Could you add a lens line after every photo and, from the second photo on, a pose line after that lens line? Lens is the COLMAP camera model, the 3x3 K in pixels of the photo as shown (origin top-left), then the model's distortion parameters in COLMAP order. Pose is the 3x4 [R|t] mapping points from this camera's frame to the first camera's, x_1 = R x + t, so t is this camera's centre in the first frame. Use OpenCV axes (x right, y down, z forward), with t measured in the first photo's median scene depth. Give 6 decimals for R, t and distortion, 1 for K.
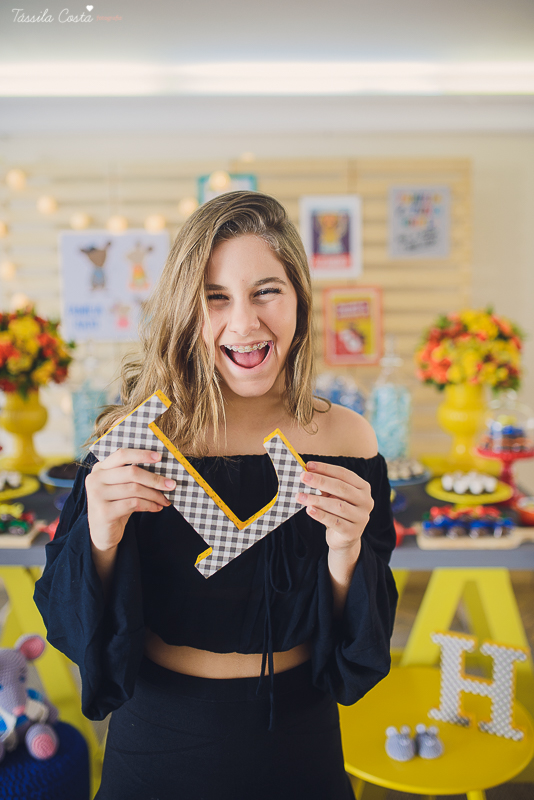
lens RADIAL K [[783.1, 0, 267.0], [0, 783.1, 400.0], [0, 0, 1]] dist [-0.054269, 0.024979]
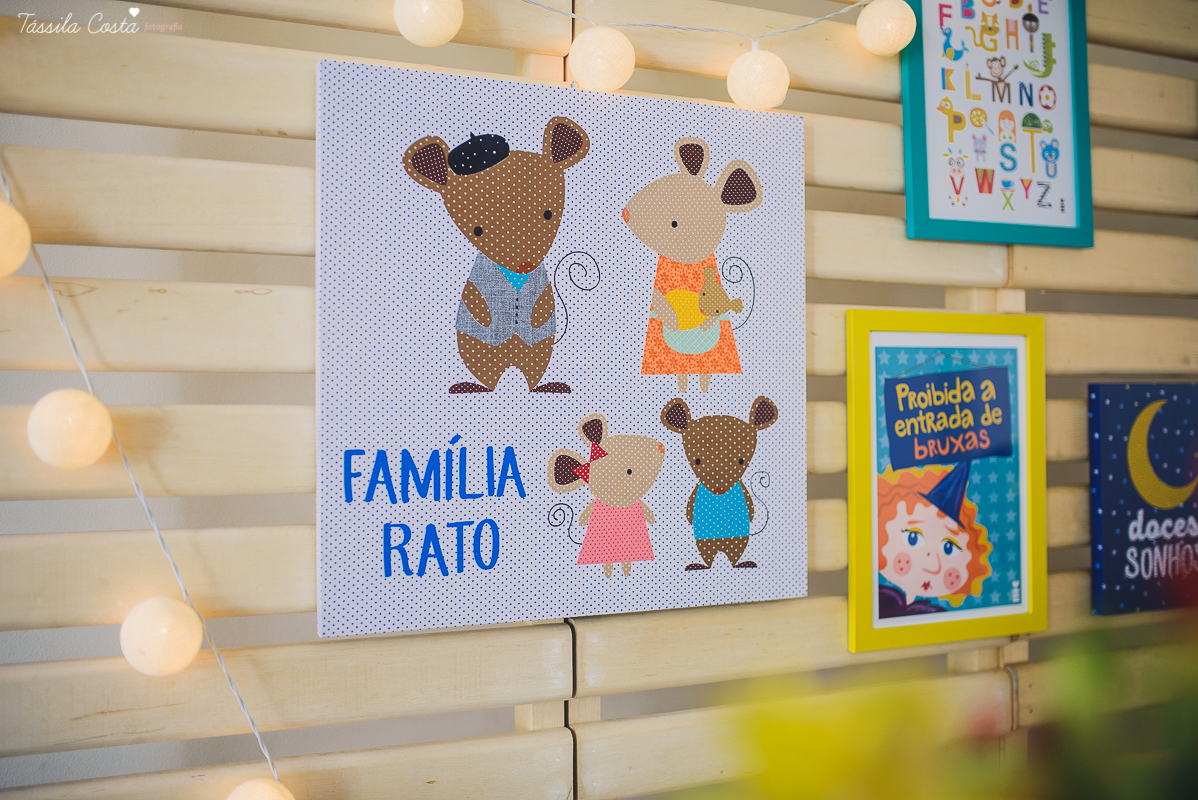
lens RADIAL K [[1148.5, 0, 599.0], [0, 1148.5, 400.0], [0, 0, 1]] dist [-0.070616, 0.092634]
pose [[0.910094, 0.010196, 0.414275, -0.425314], [0.046954, 0.990722, -0.127534, -0.129146], [-0.411732, 0.135520, 0.901172, 0.991535]]
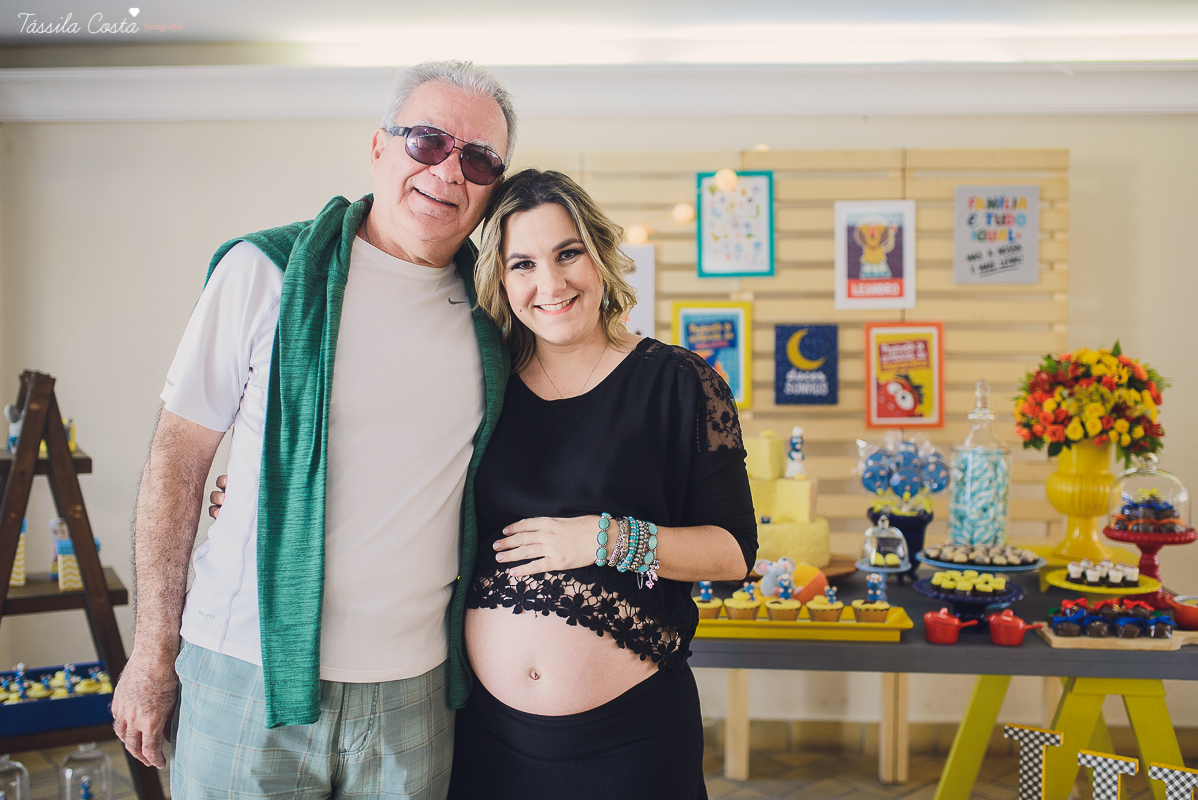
lens RADIAL K [[1190.2, 0, 599.0], [0, 1190.2, 400.0], [0, 0, 1]] dist [-0.077150, 0.113573]
pose [[0.997481, 0.014520, -0.069430, -0.132433], [-0.020751, 0.995736, -0.089888, 0.046479], [0.067829, 0.091102, 0.993529, -0.158358]]
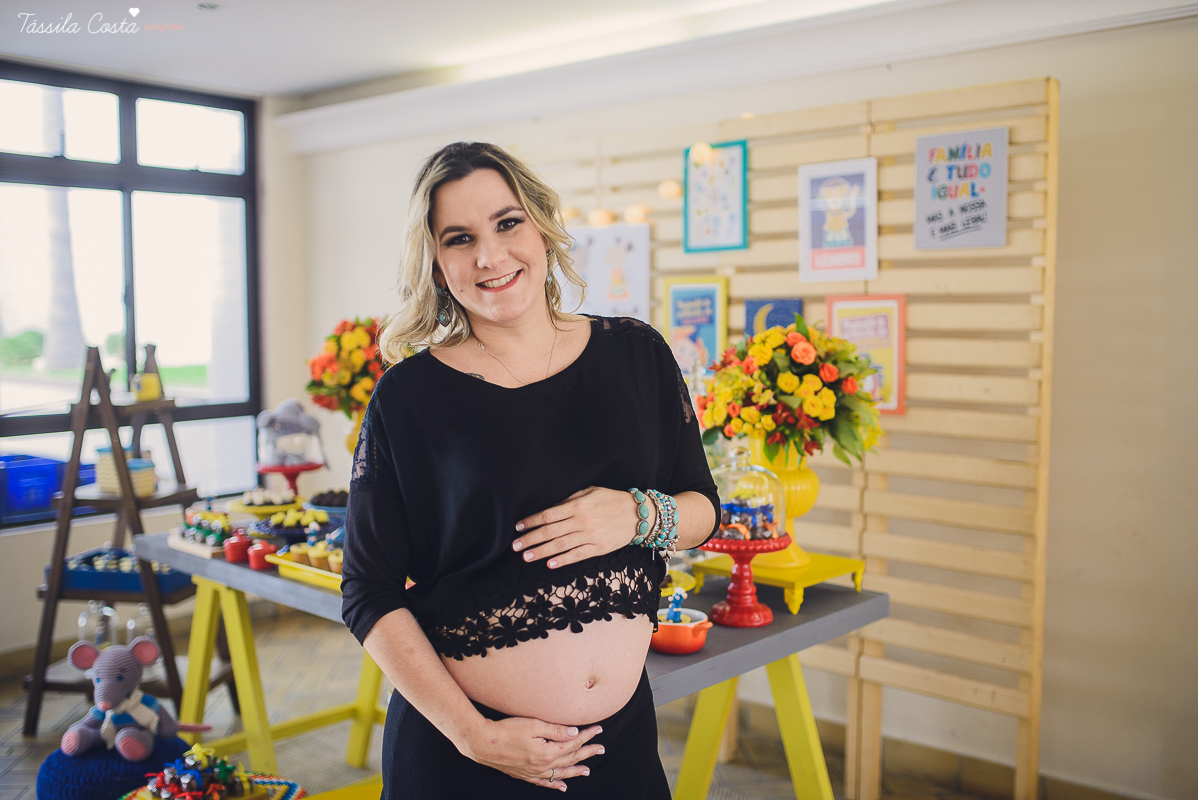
lens RADIAL K [[1148.5, 0, 599.0], [0, 1148.5, 400.0], [0, 0, 1]] dist [-0.070616, 0.092634]
pose [[0.754414, 0.053992, -0.654175, 0.779606], [-0.093508, 0.995287, -0.025690, -0.013834], [0.649704, 0.080552, 0.755907, 0.178925]]
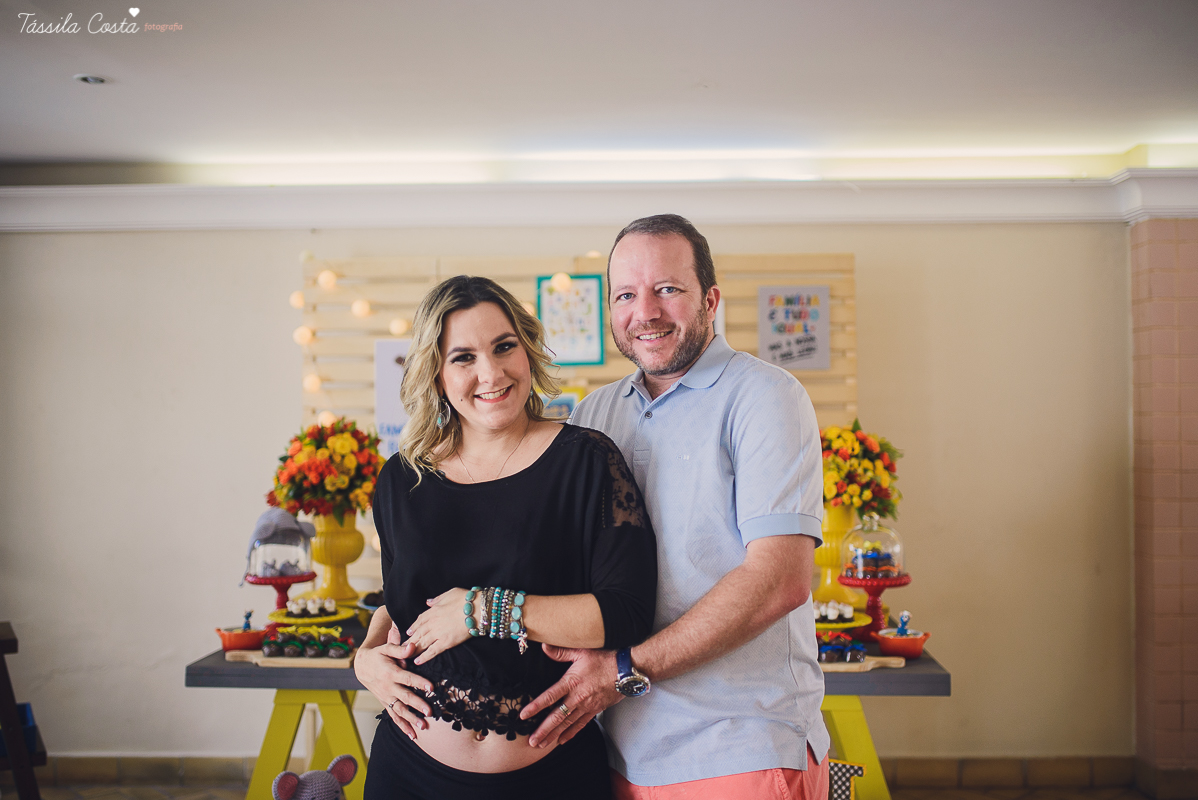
lens RADIAL K [[1172.7, 0, 599.0], [0, 1172.7, 400.0], [0, 0, 1]] dist [-0.054269, 0.024979]
pose [[0.999351, 0.001733, -0.035993, 0.037621], [-0.007314, 0.987808, -0.155505, 0.067503], [0.035285, 0.155667, 0.987179, -0.348300]]
